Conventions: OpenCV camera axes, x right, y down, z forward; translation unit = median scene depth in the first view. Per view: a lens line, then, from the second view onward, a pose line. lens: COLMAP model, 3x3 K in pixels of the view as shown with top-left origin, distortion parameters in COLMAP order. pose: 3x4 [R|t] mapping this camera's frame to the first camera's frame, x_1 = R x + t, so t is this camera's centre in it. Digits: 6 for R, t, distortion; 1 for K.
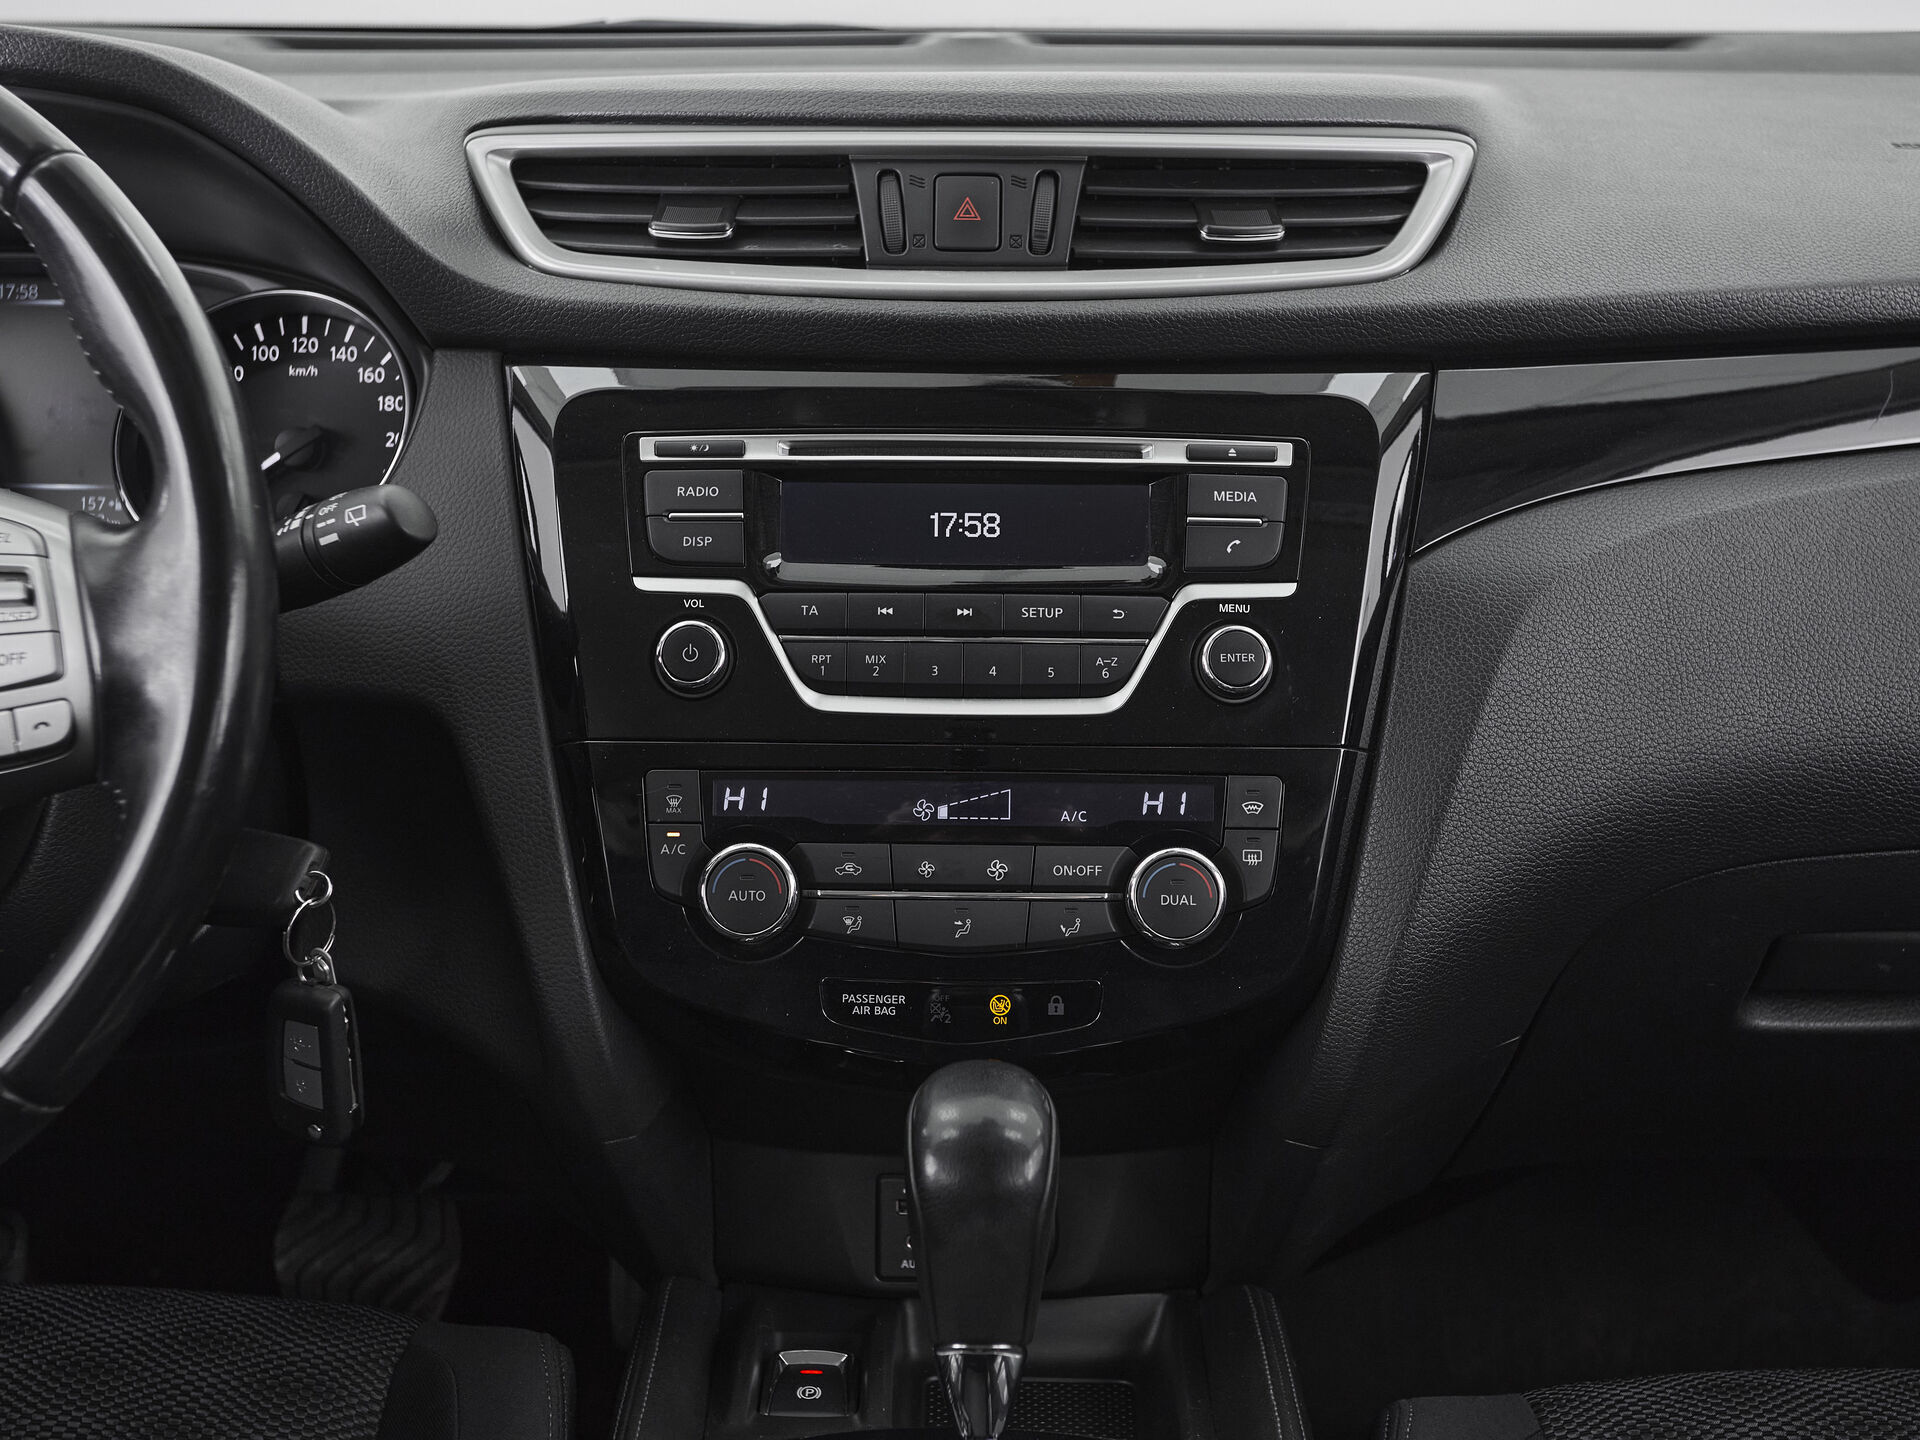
lens RADIAL K [[2385.9, 0, 952.8], [0, 2385.9, 710.1], [0, 0, 1]] dist [0.041514, 0.000000]
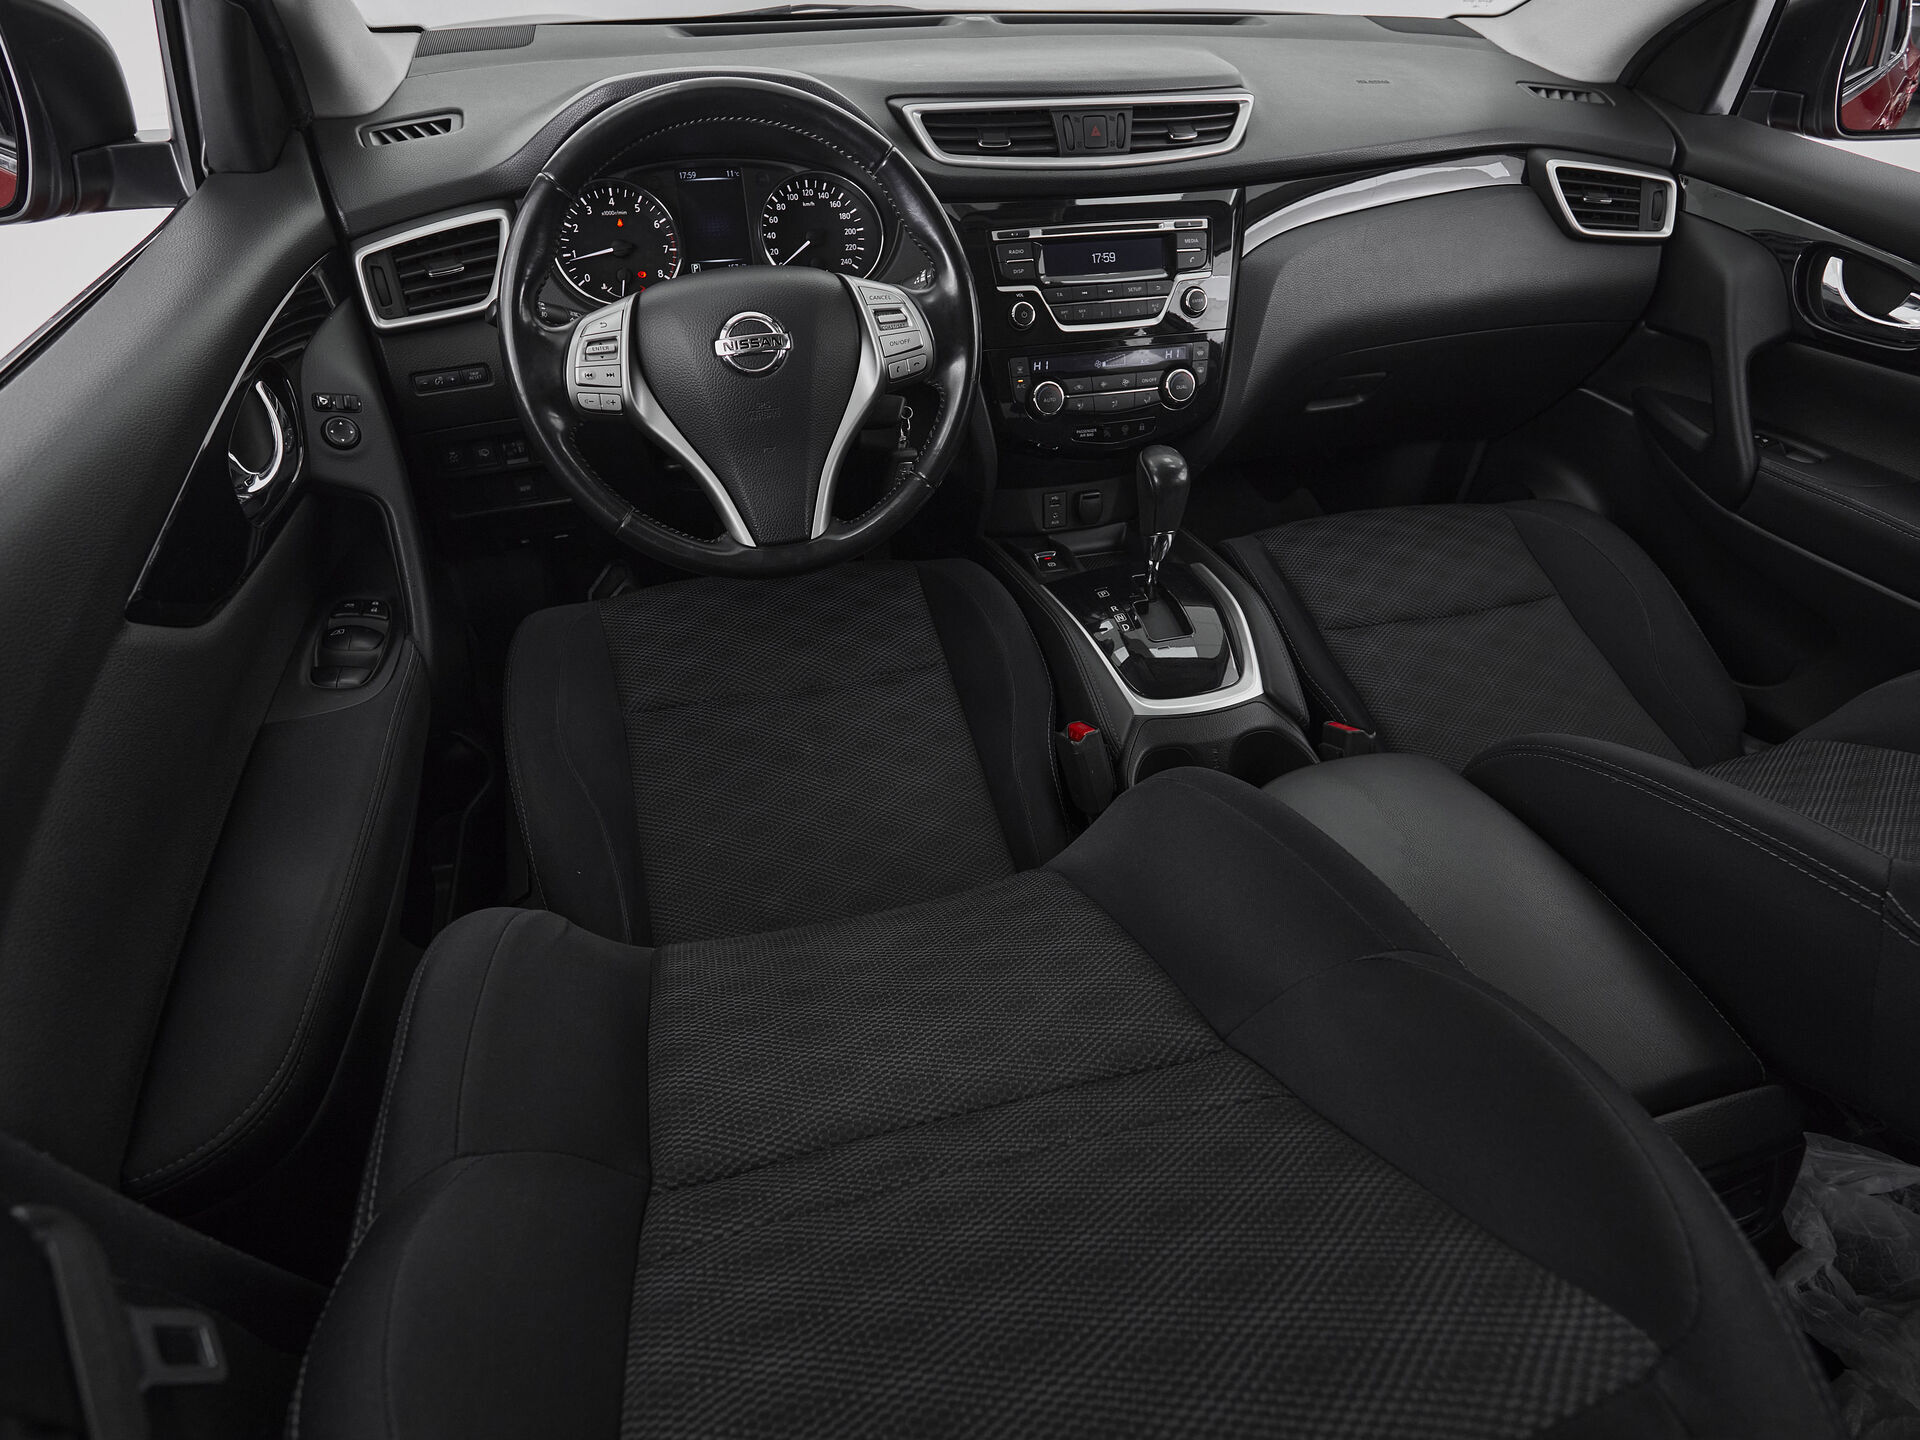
lens RADIAL K [[1062.8, 0, 962.1], [0, 1062.8, 719.1], [0, 0, 1]] dist [0.003205, -0.004125]
pose [[0.956184, -0.173381, 0.235906, -0.559619], [0.071946, 0.920227, 0.384716, -0.072394], [-0.283790, -0.350887, 0.892380, -0.281646]]
